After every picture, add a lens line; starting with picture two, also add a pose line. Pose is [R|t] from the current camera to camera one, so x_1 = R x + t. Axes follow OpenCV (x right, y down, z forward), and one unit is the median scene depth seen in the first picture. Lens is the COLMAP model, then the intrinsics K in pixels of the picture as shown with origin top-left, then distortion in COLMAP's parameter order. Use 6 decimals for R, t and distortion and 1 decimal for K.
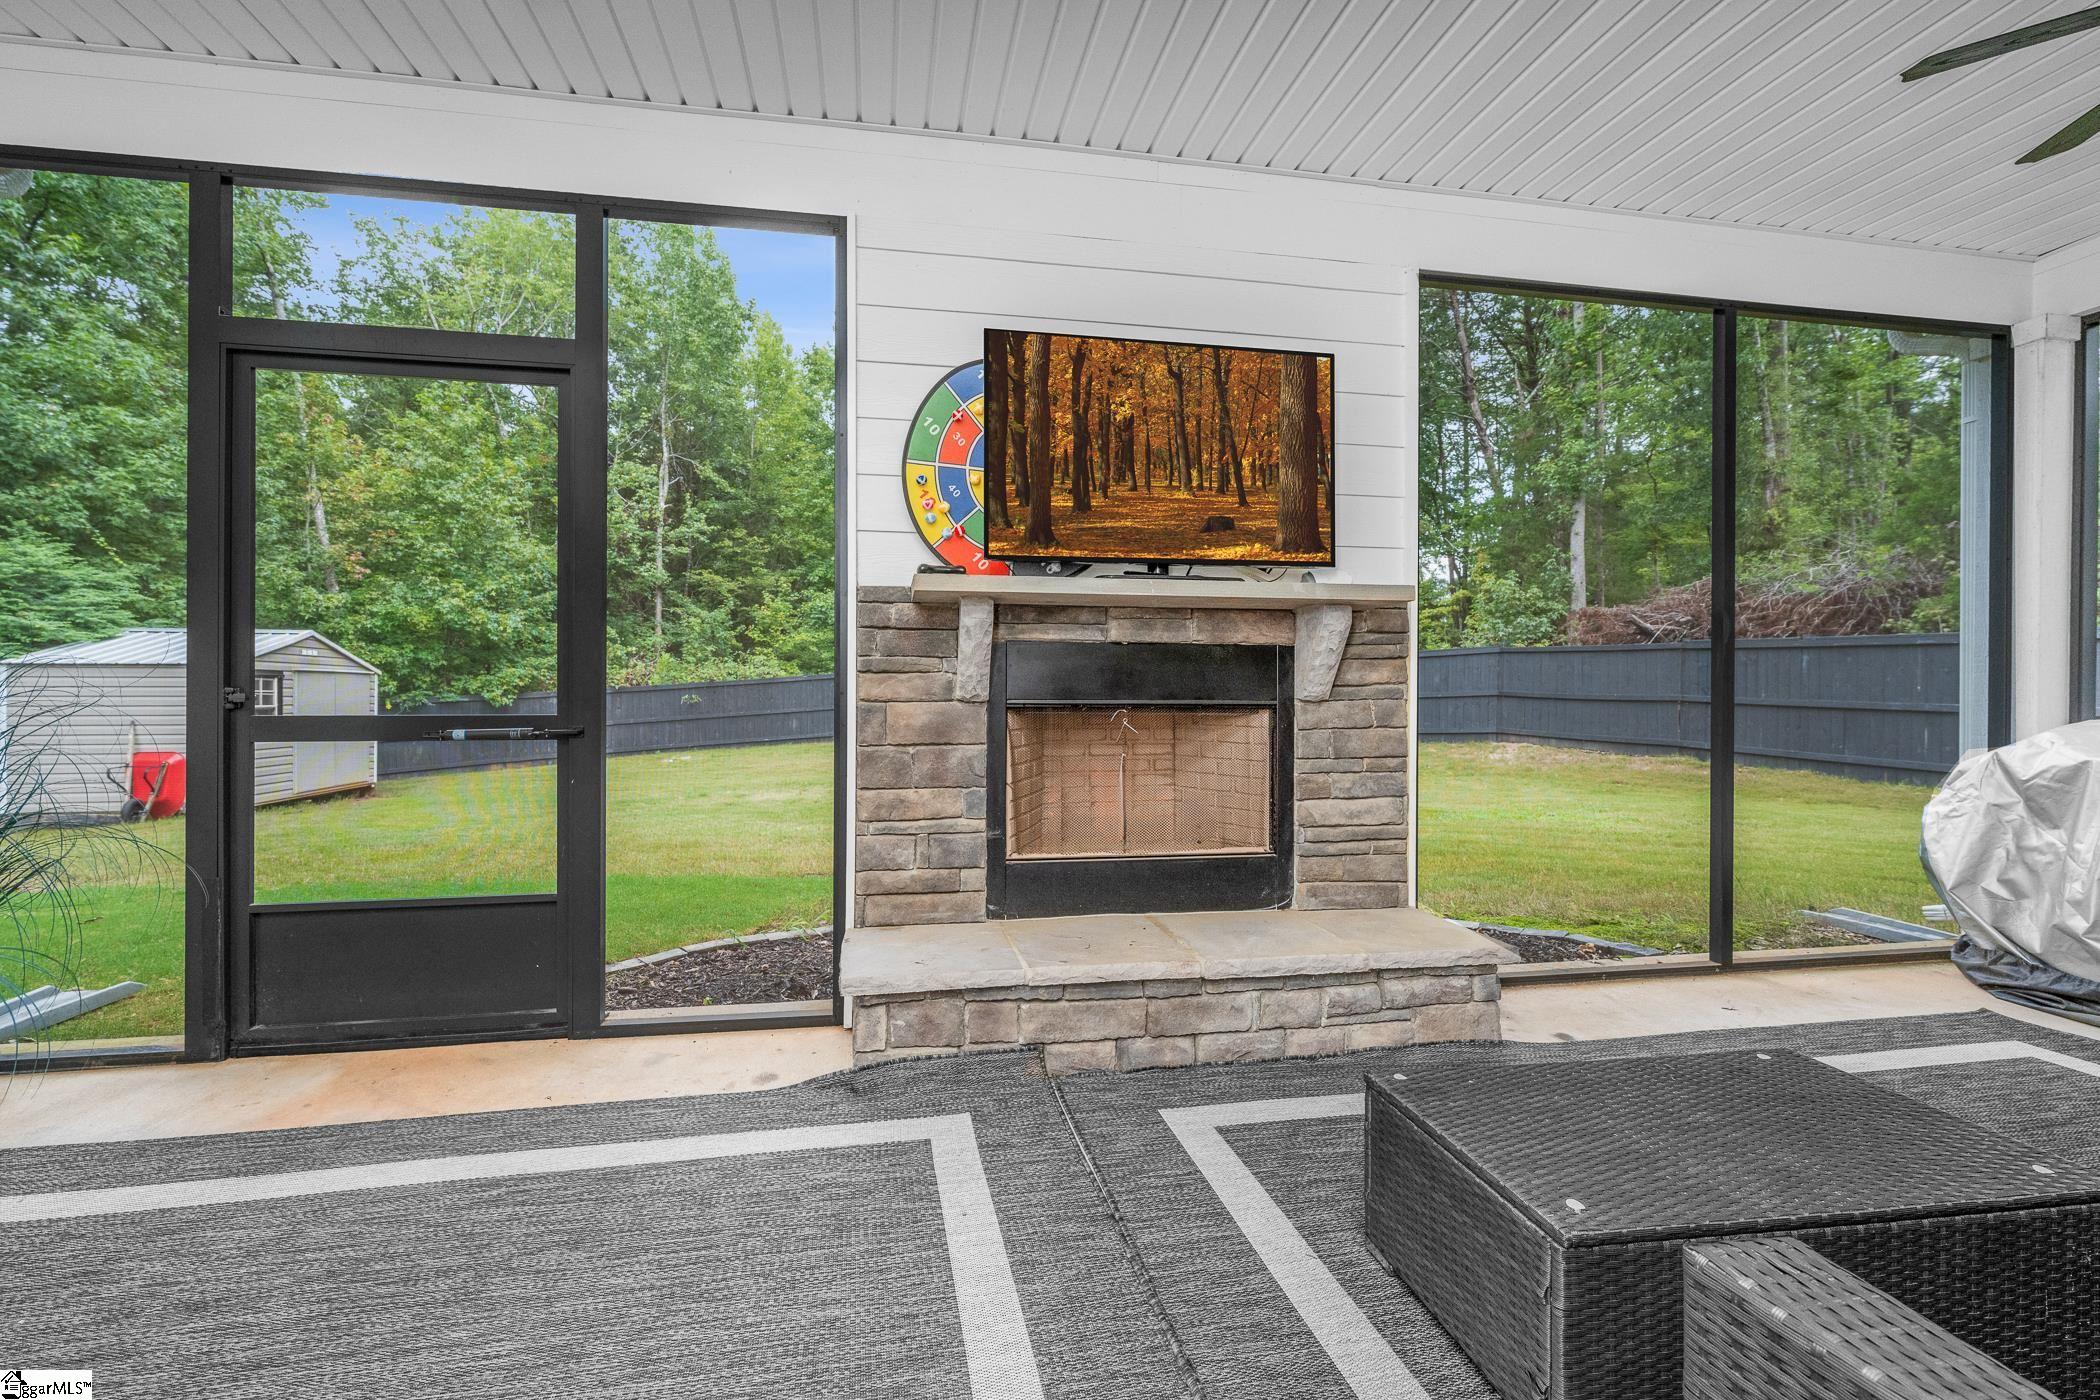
lens RADIAL K [[859.4, 0, 1032.3], [0, 859.4, 689.9], [0, 0, 1]] dist [-0.003750, 0.000267]
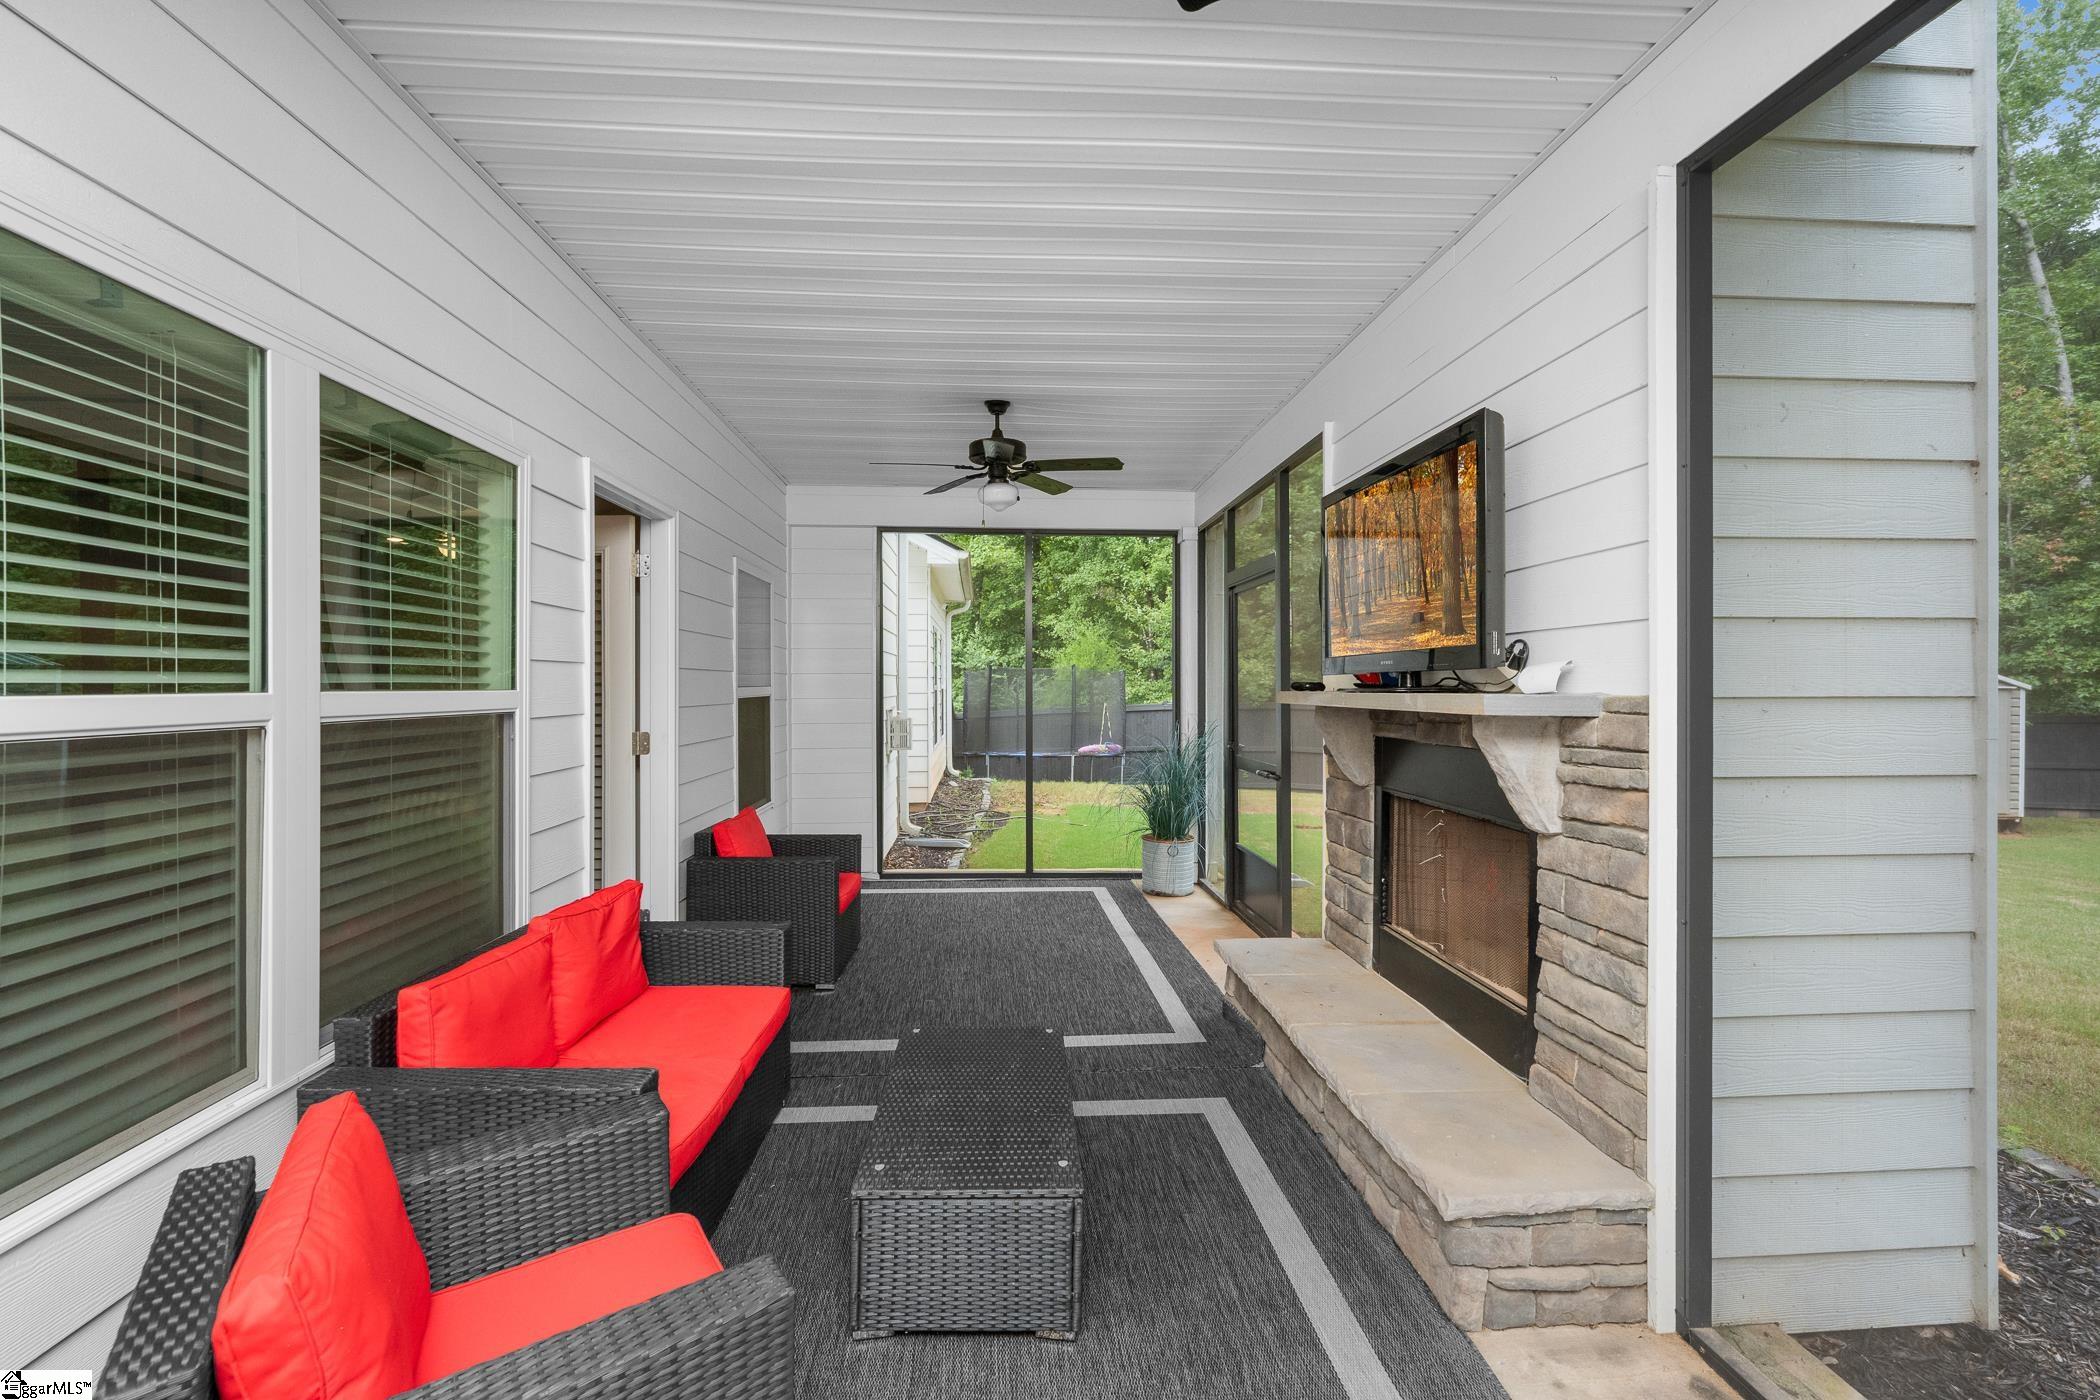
lens RADIAL K [[924.0, 0, 1037.9], [0, 924.0, 681.3], [0, 0, 1]] dist [-0.000922, -0.000458]
pose [[-0.109535, -0.001450, -0.993982, 1.367337], [0.000721, 0.999999, -0.001538, -0.138912], [0.993983, -0.000885, -0.109533, 0.728290]]
